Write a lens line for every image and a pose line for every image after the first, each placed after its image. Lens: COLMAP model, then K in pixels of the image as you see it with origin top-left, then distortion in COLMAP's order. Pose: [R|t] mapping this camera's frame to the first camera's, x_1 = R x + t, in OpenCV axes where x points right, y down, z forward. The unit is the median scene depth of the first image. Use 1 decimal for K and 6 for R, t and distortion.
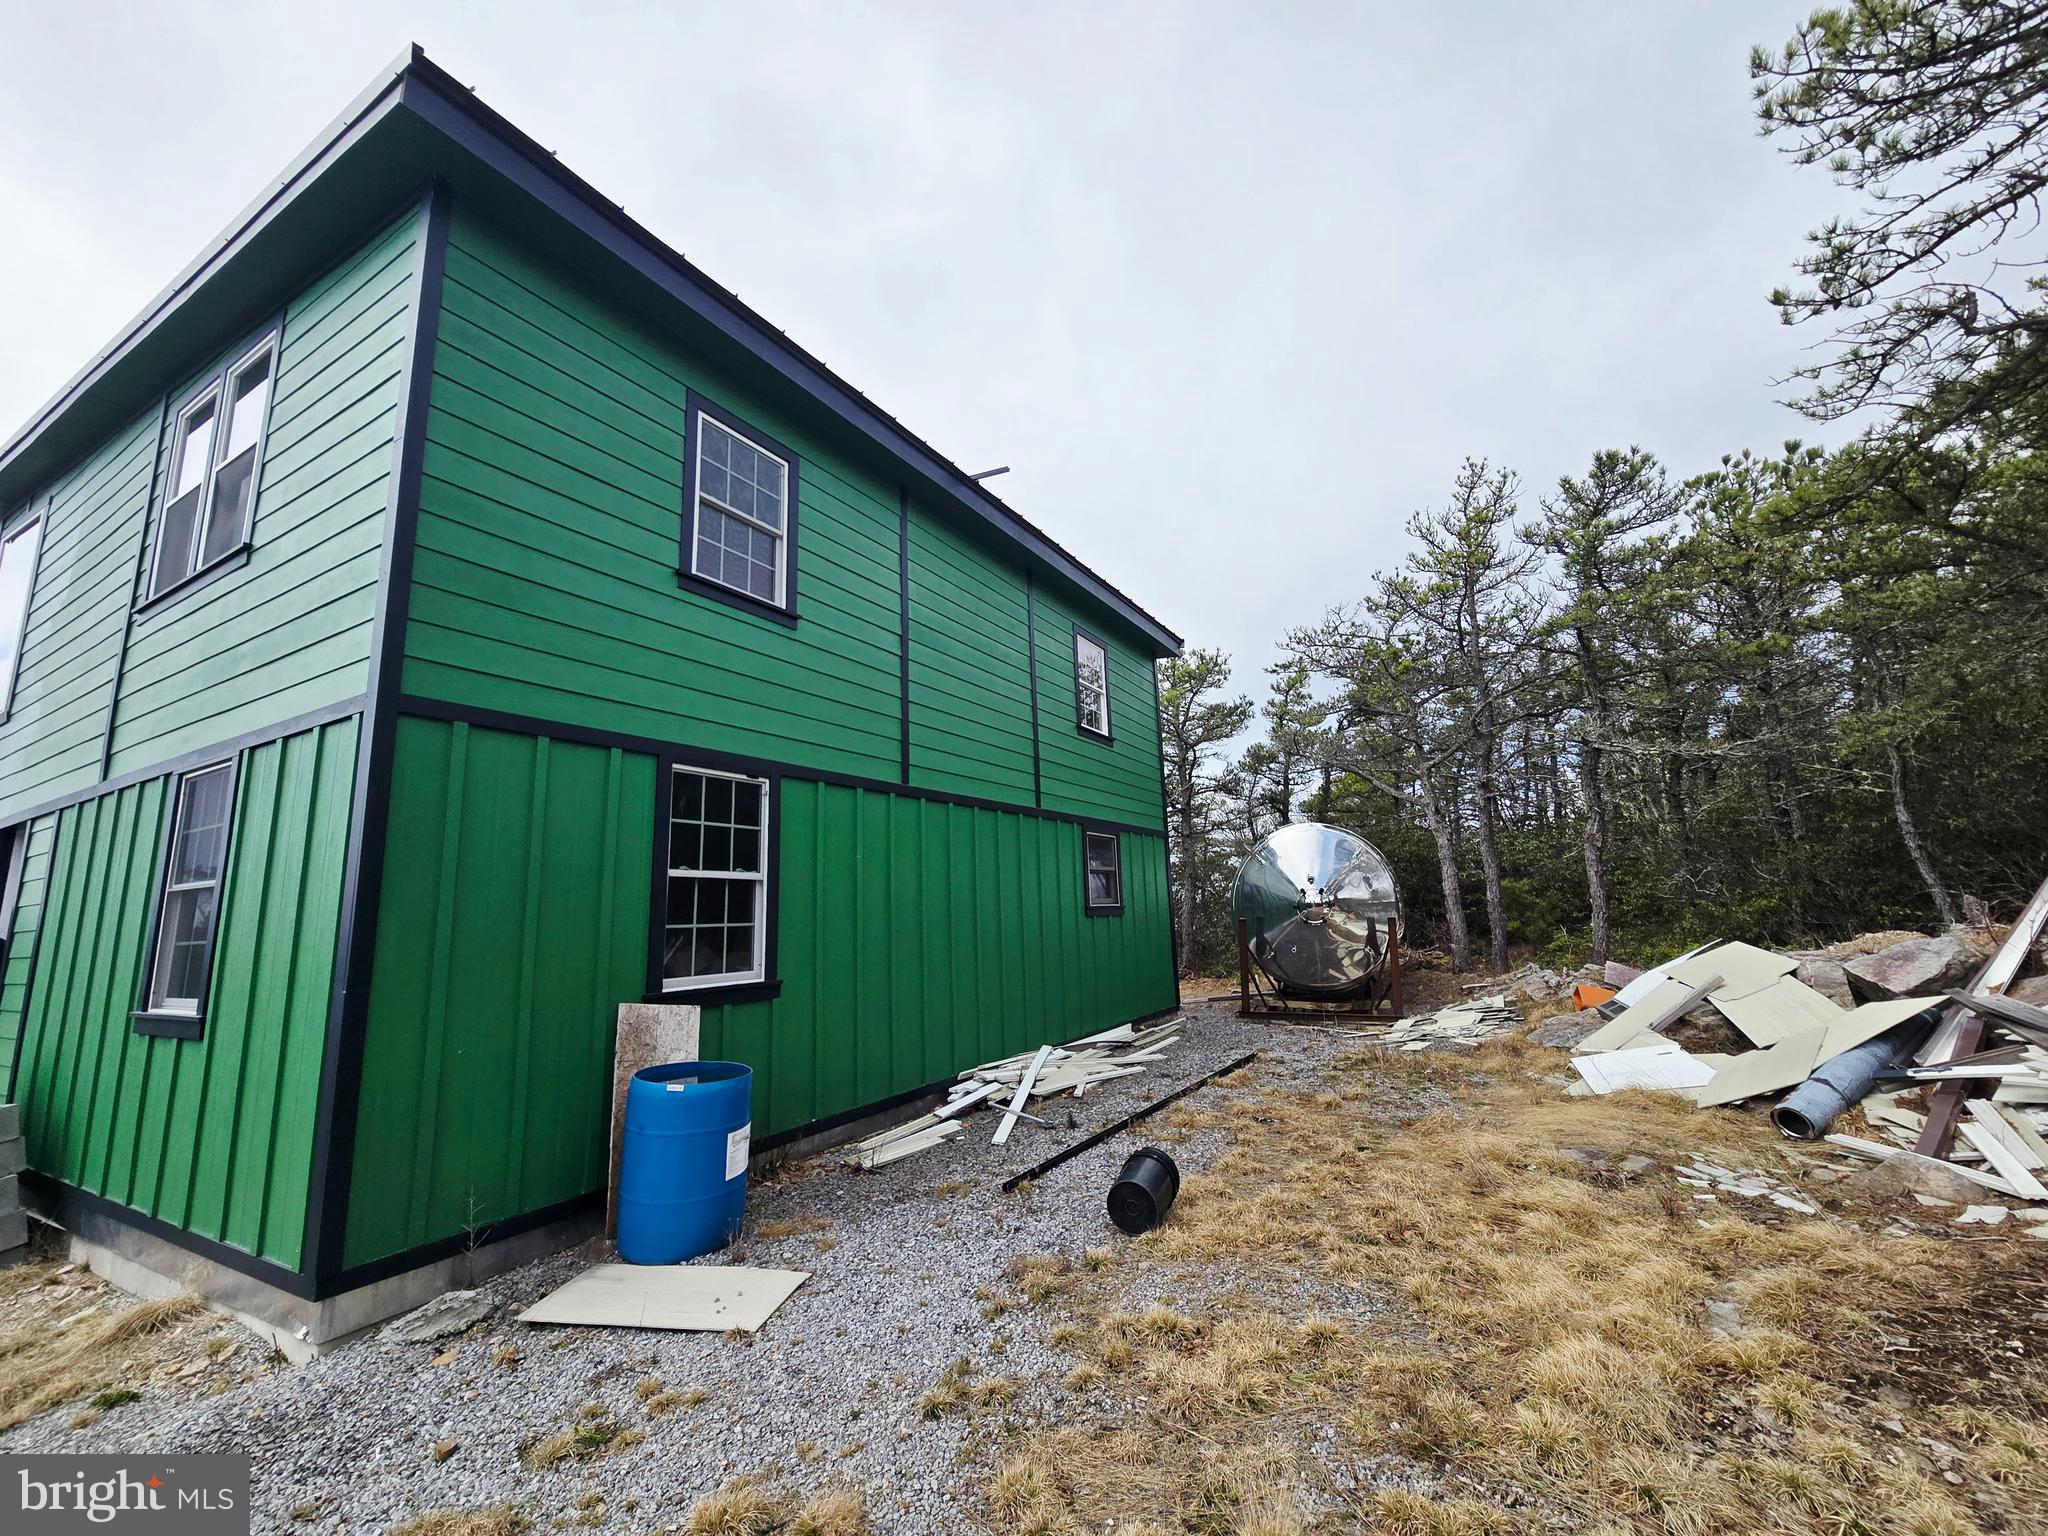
lens RADIAL K [[824.6, 0, 1018.7], [0, 824.6, 775.3], [0, 0, 1]] dist [-0.006788, -0.000035]
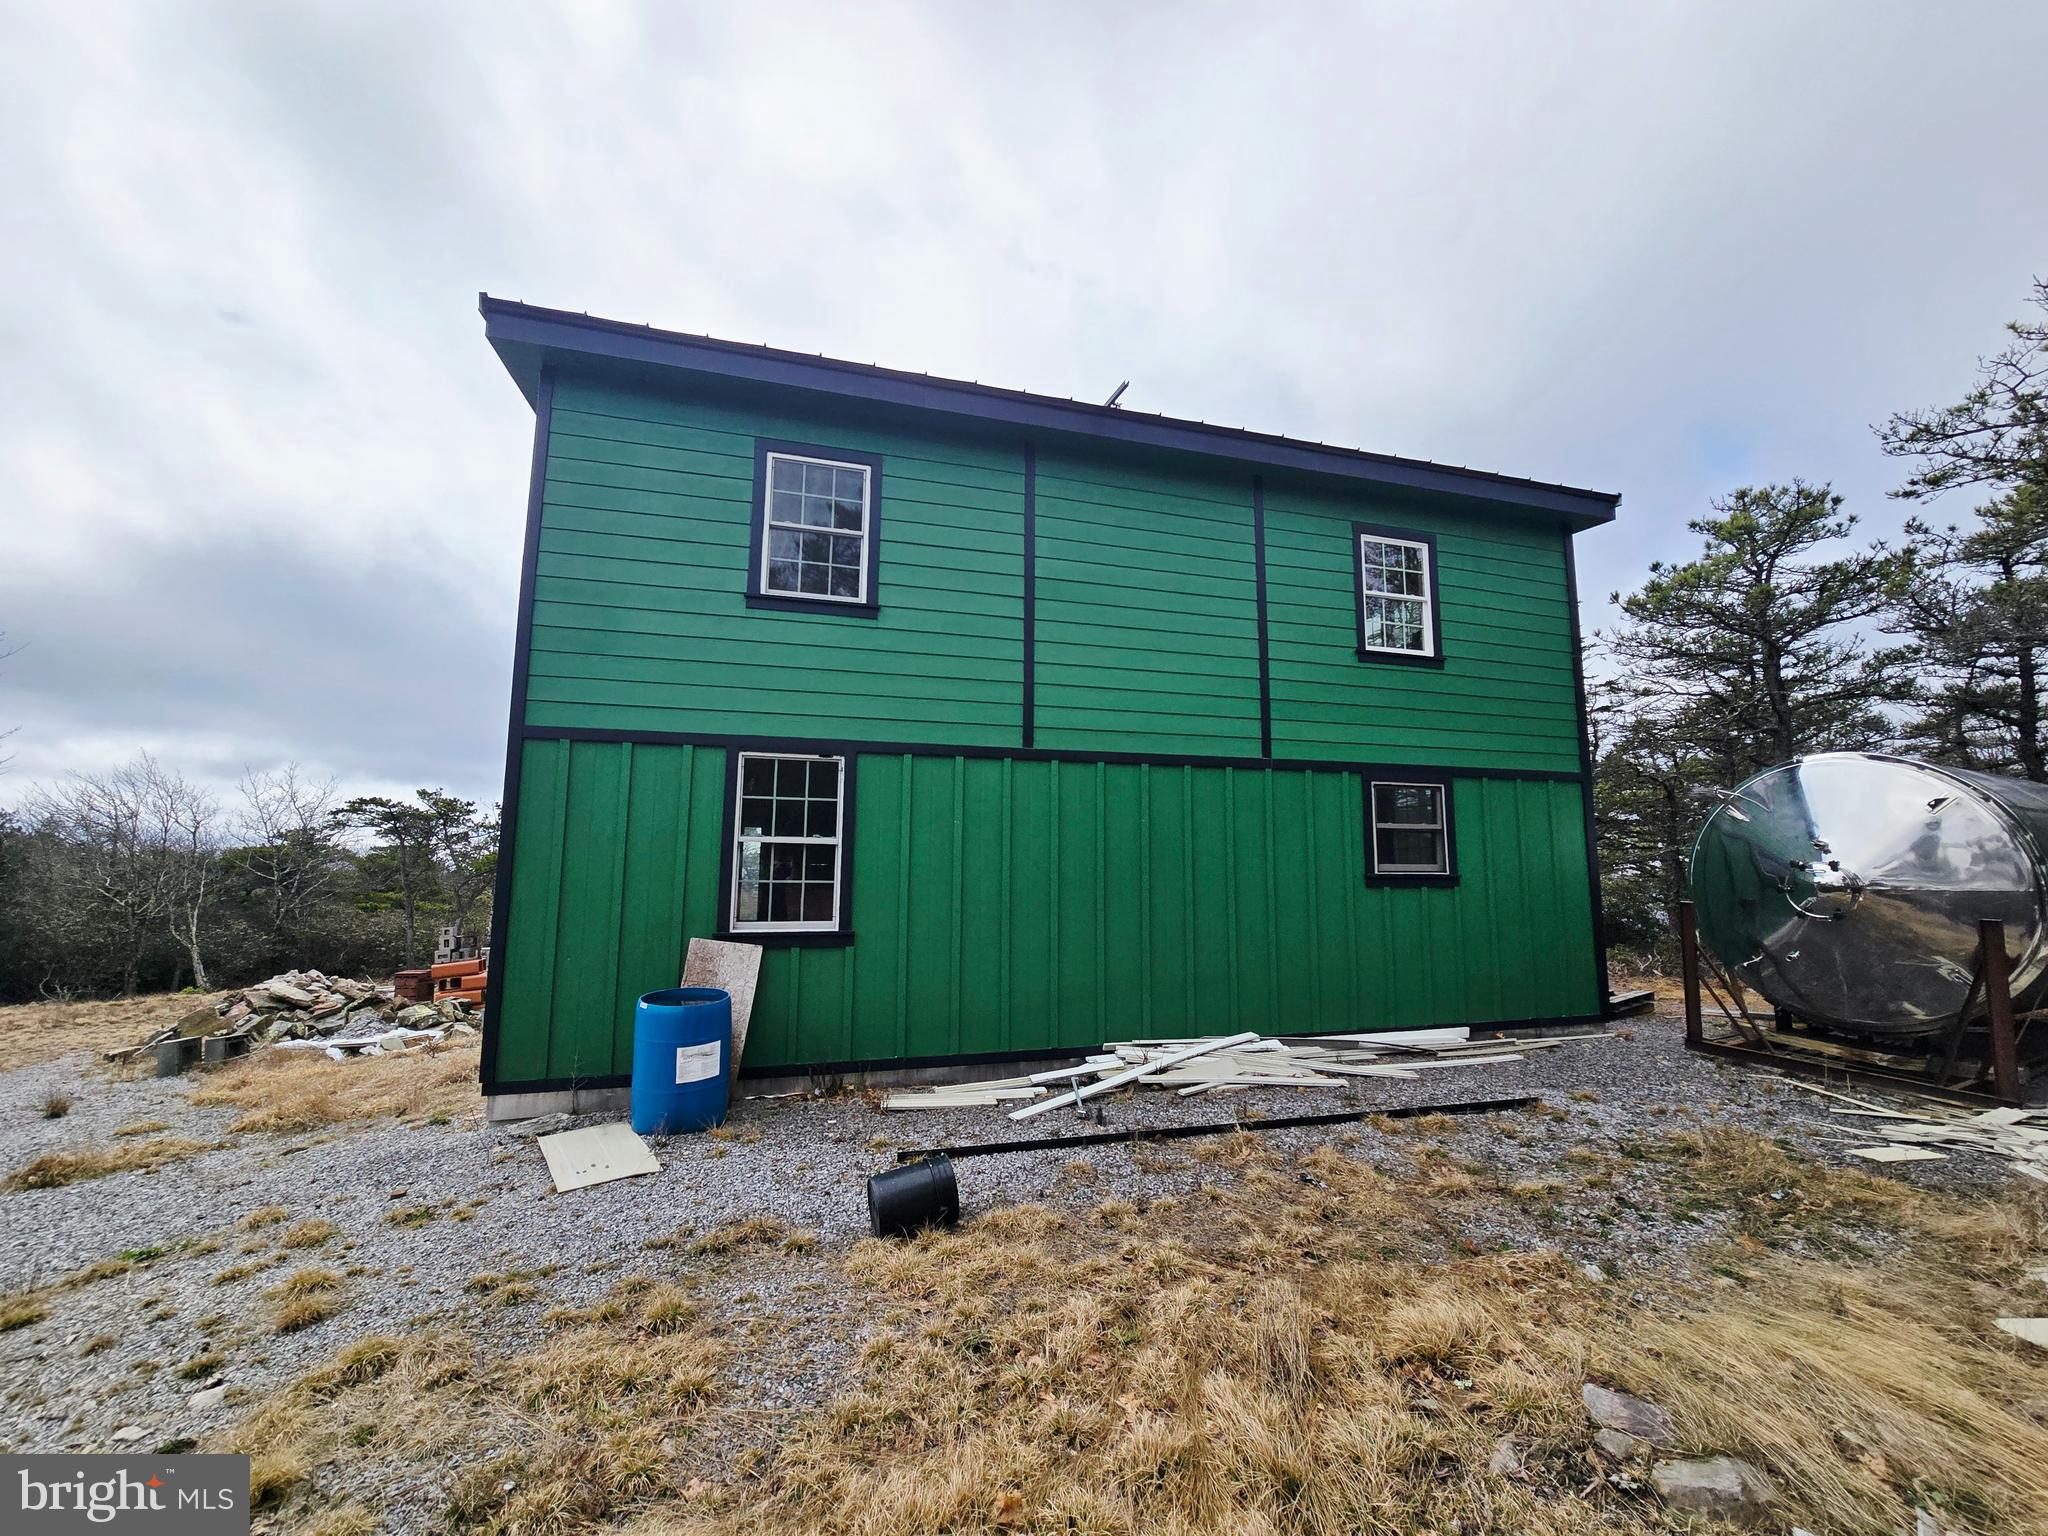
lens RADIAL K [[817.1, 0, 1016.3], [0, 817.1, 770.5], [0, 0, 1]] dist [-0.002208, 0.000005]
pose [[0.738798, -0.035210, -0.673006, 0.642313], [0.080150, 0.996137, 0.035870, 0.002487], [0.669143, -0.080443, 0.738767, 0.320842]]
